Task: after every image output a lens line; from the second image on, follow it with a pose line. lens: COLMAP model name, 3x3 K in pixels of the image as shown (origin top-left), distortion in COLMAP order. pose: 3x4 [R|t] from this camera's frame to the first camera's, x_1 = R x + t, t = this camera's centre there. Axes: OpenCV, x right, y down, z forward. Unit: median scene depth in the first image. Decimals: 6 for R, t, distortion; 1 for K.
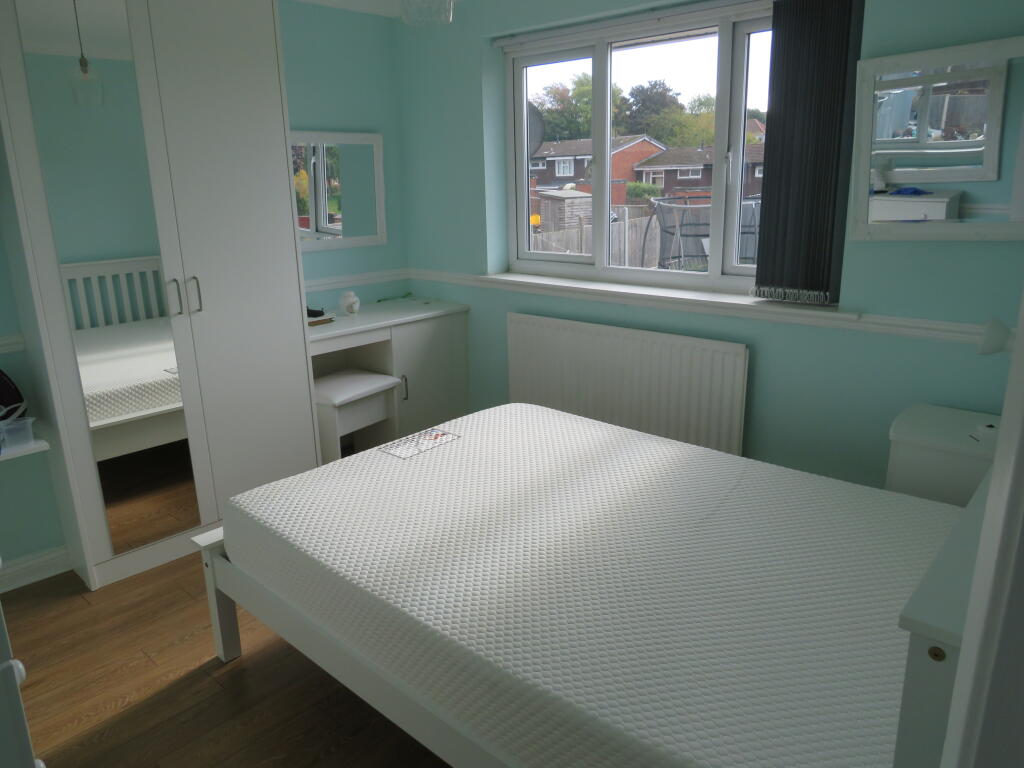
lens RADIAL K [[720.7, 0, 510.9], [0, 720.7, 380.2], [0, 0, 1]] dist [-0.025942, 0.003104]
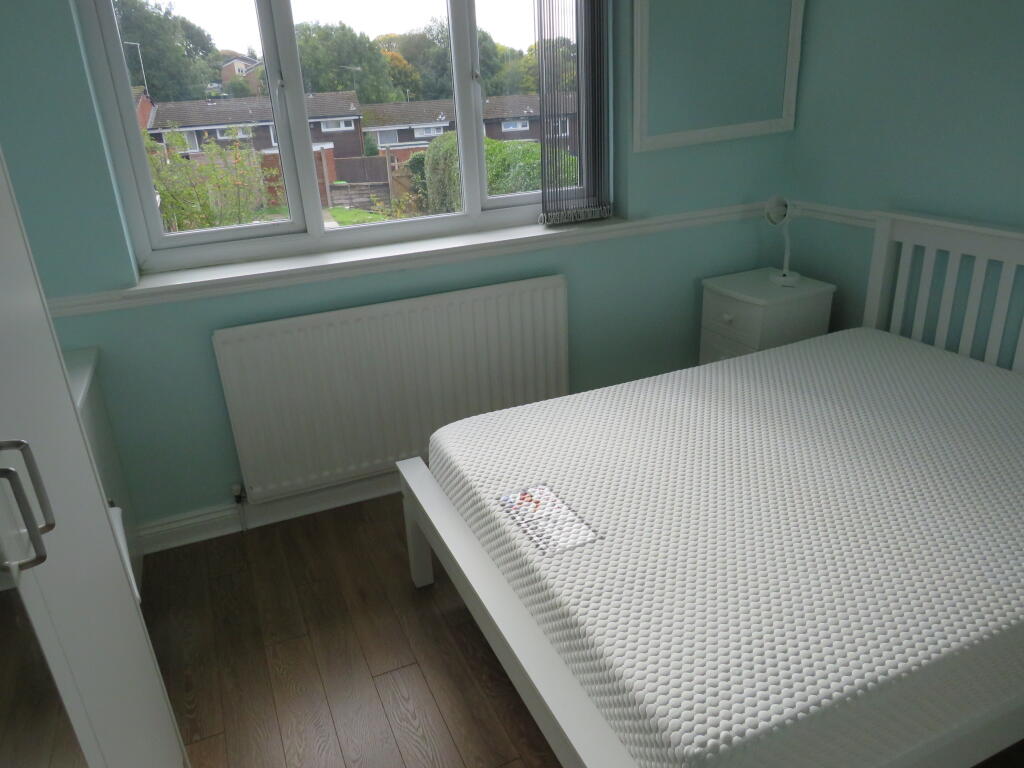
lens RADIAL K [[720.7, 0, 510.9], [0, 720.7, 380.2], [0, 0, 1]] dist [-0.025942, 0.003104]
pose [[0.414546, -0.337251, 0.845230, -0.495089], [0.289779, 0.929368, 0.228700, -0.139303], [-0.862659, 0.150123, 0.482994, 0.549023]]
